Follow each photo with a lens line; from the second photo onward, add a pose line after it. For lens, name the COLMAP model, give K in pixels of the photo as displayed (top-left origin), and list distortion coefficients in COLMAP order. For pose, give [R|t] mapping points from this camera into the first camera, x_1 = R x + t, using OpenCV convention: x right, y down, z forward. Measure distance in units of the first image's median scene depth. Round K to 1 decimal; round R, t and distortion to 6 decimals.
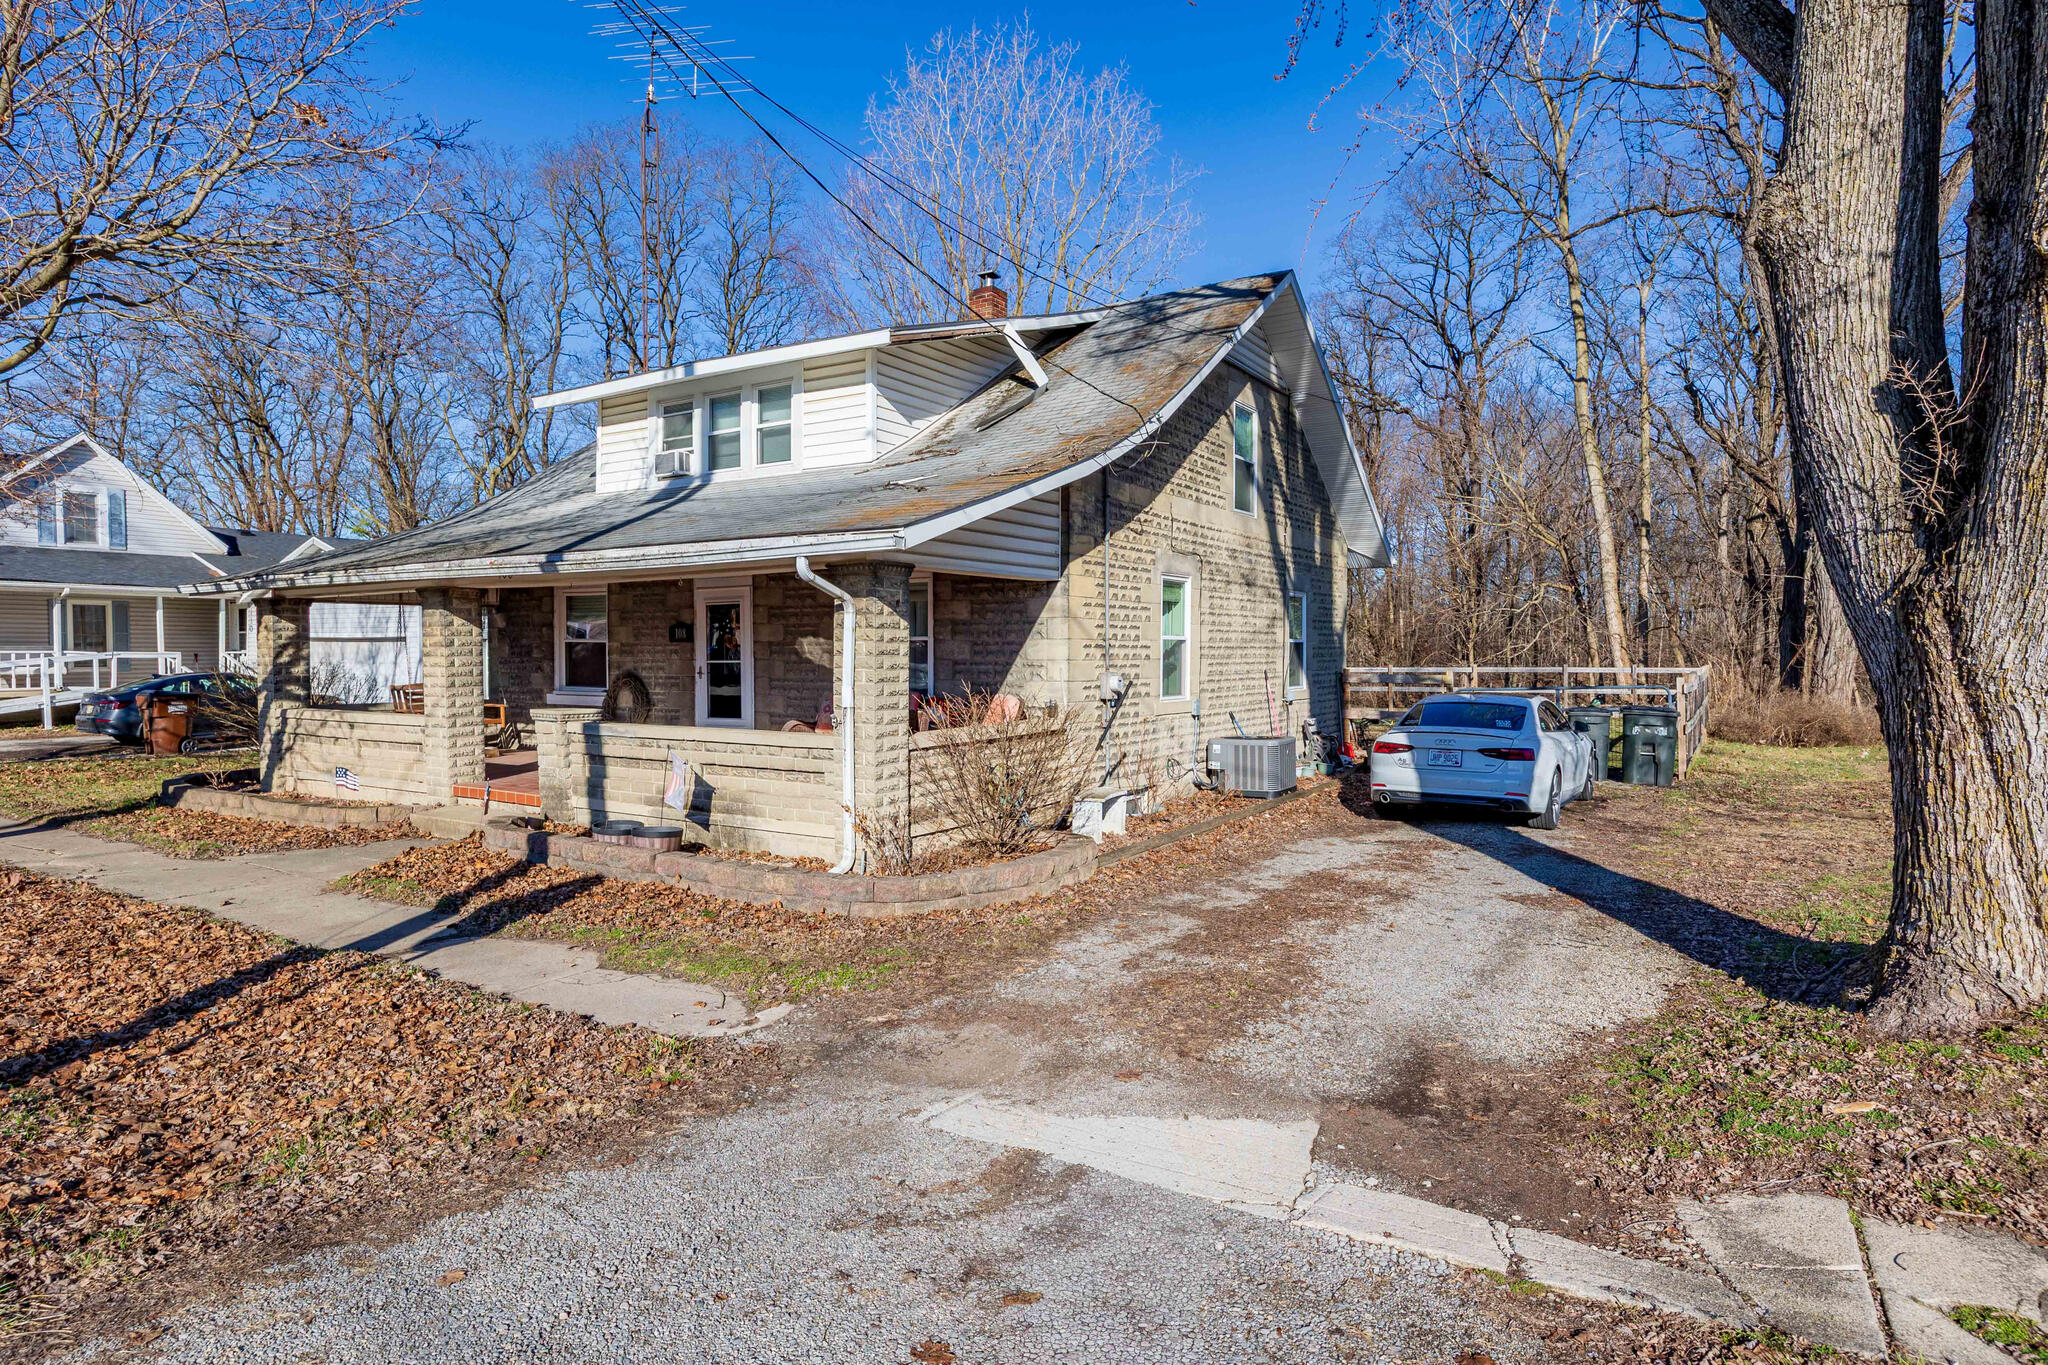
lens RADIAL K [[1240.1, 0, 1026.2], [0, 1240.1, 681.2], [0, 0, 1]] dist [-0.000737, 0.000110]
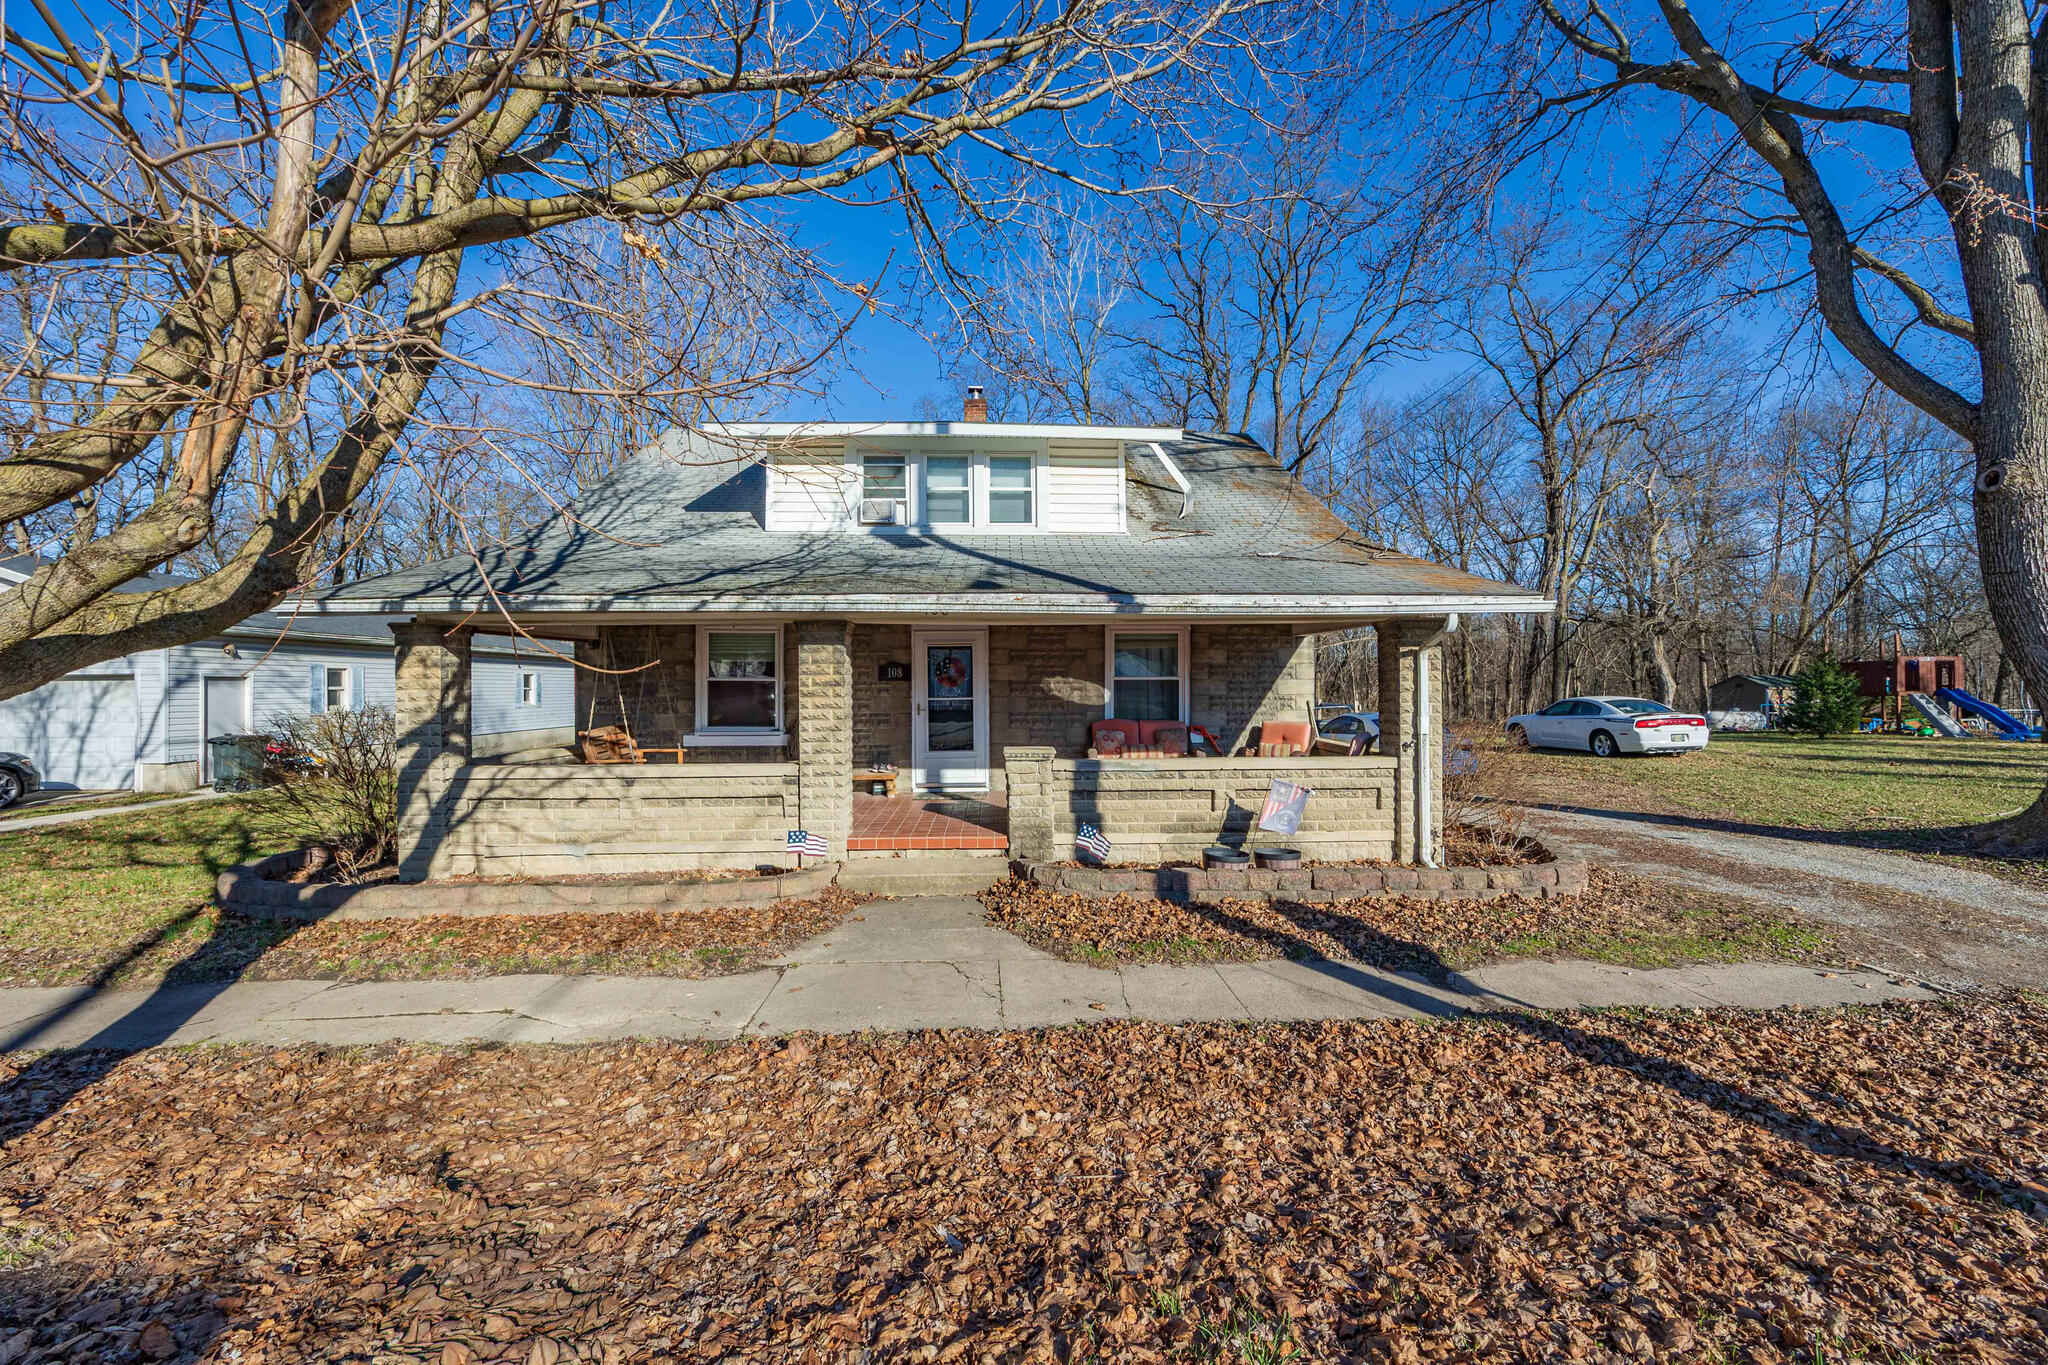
lens RADIAL K [[844.3, 0, 1022.2], [0, 844.3, 683.4], [0, 0, 1]] dist [-0.001399, -0.000037]
pose [[0.798958, 0.002135, 0.601383, -0.647856], [0.020025, 0.999345, -0.030151, -0.006460], [-0.601053, 0.036133, 0.798392, 0.379772]]
